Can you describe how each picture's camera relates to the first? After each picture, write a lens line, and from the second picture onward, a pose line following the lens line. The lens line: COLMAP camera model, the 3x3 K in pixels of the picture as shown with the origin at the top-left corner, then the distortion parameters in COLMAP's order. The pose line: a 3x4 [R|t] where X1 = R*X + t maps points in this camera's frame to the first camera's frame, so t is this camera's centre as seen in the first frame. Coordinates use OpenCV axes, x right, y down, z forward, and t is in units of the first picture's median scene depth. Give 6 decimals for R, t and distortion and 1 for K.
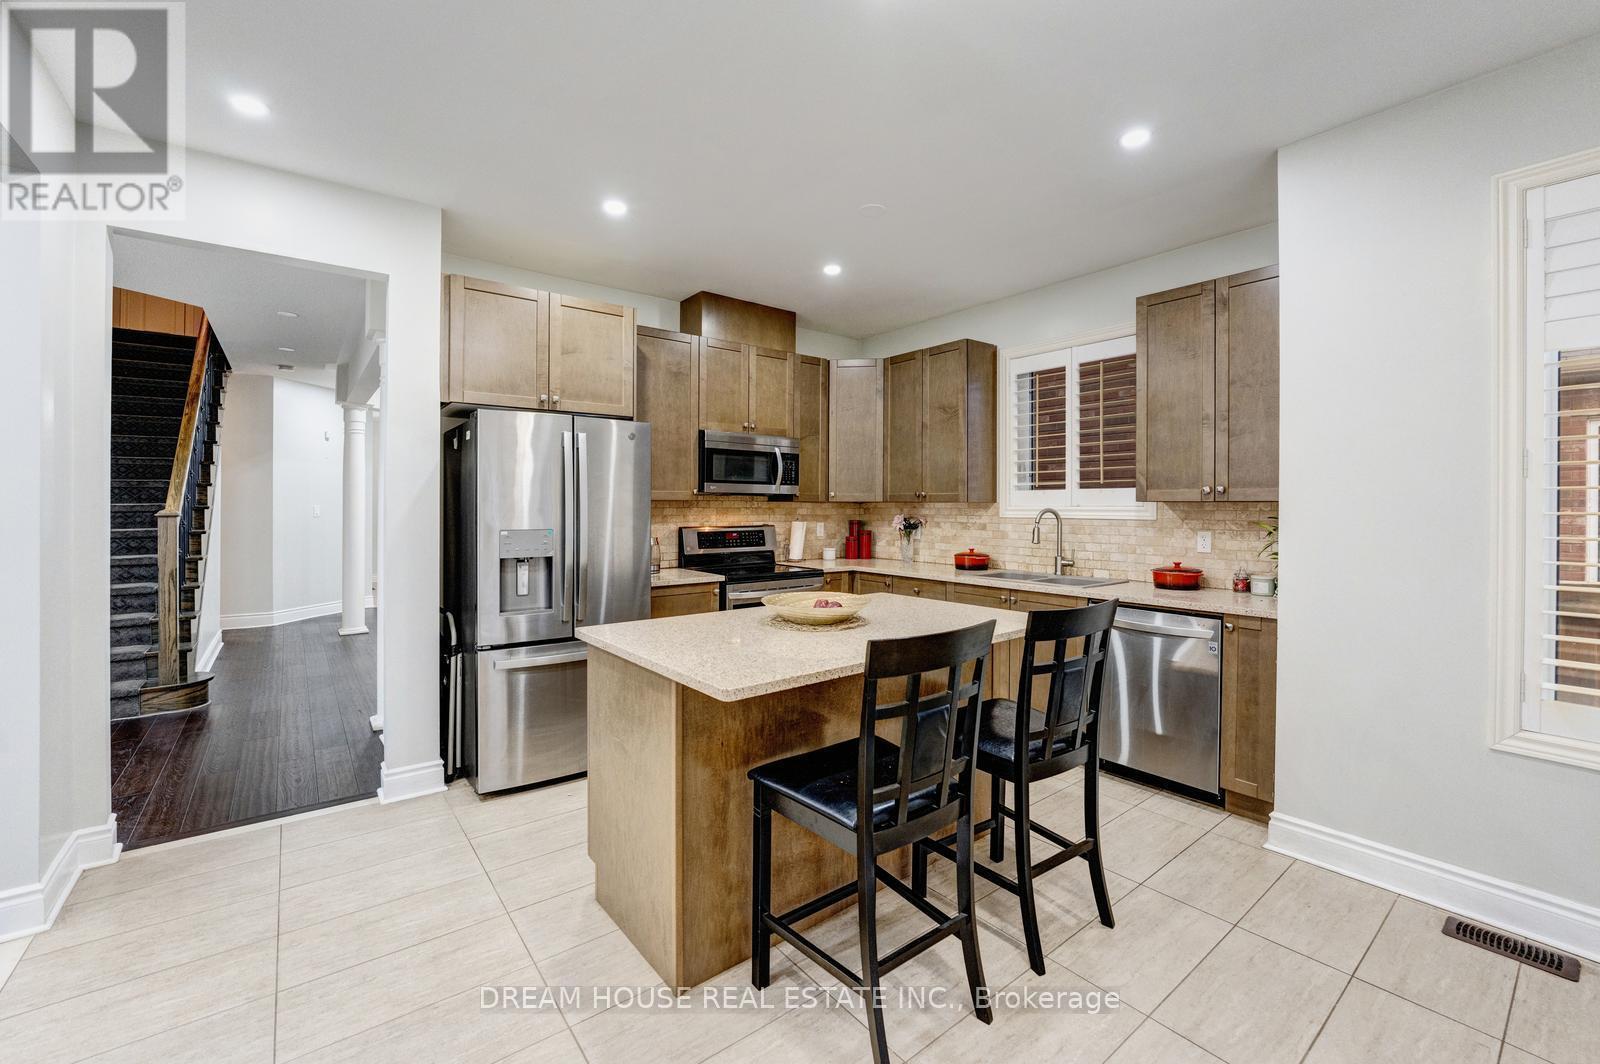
lens RADIAL K [[651.5, 0, 802.9], [0, 651.5, 512.9], [0, 0, 1]] dist [-0.016839, 0.000280]
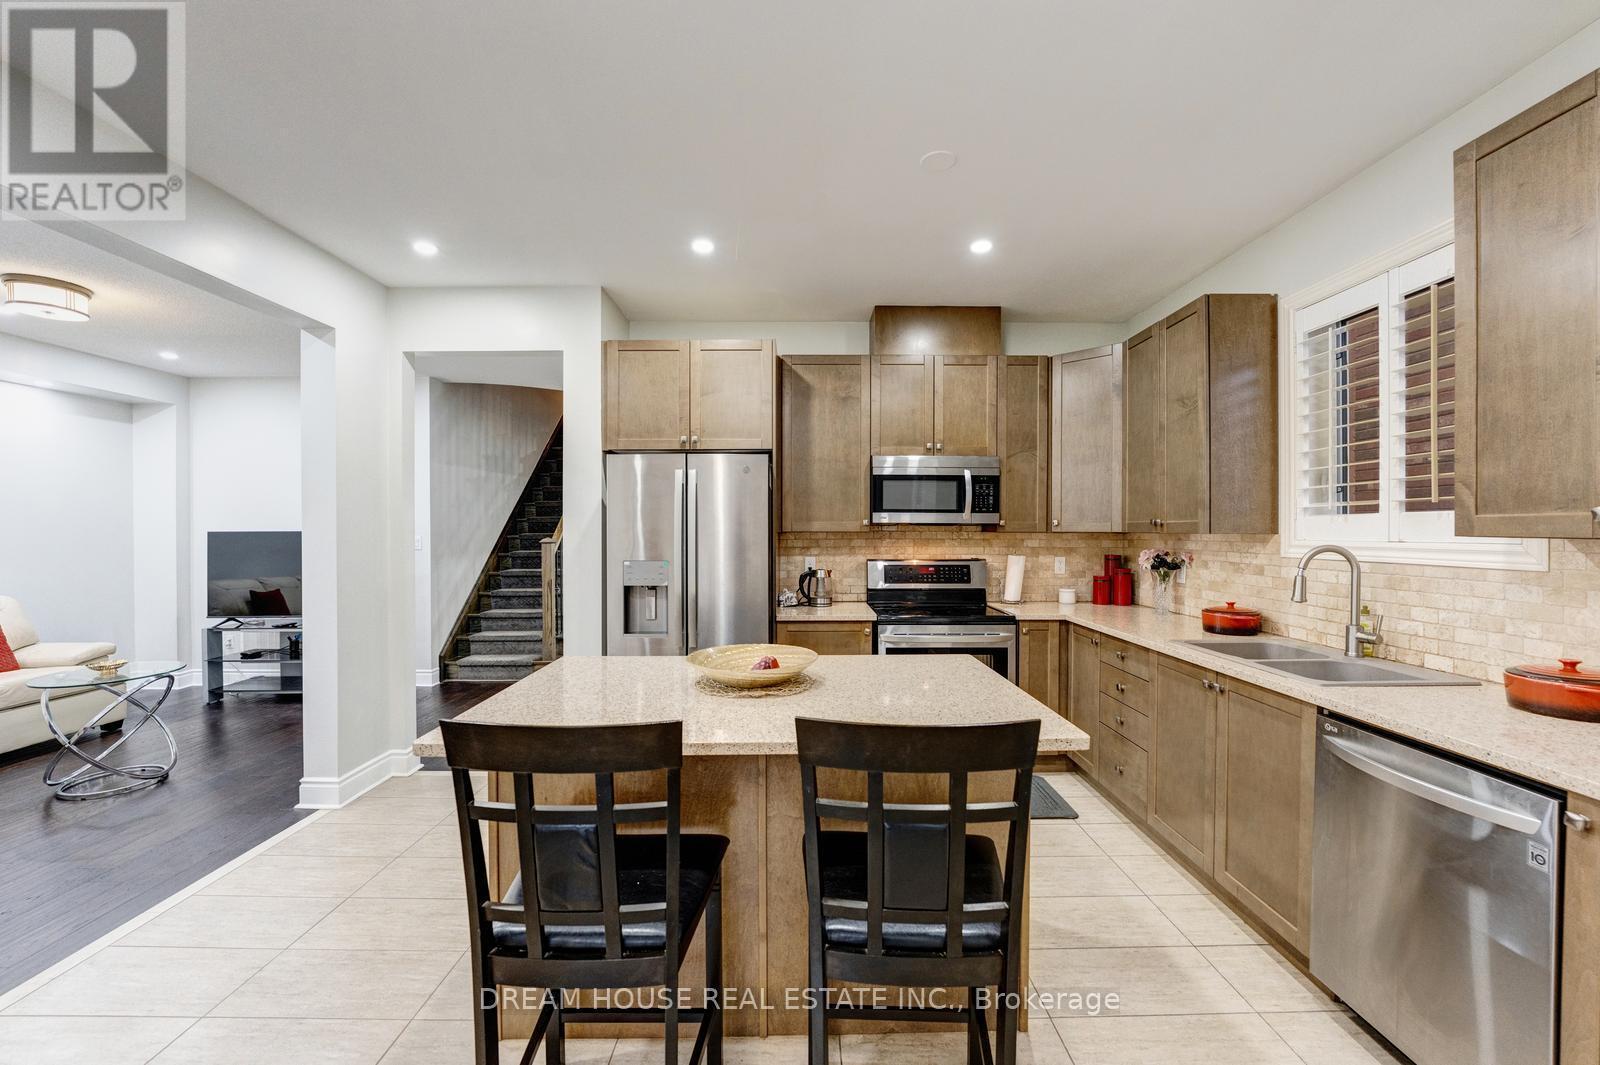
lens RADIAL K [[639.2, 0, 824.6], [0, 639.2, 539.8], [0, 0, 1]] dist [-0.018970, 0.000575]
pose [[0.796224, 0.007547, -0.604955, 0.333180], [-0.004583, 0.999969, 0.006442, -0.012747], [0.604985, -0.002357, 0.796233, 0.226499]]
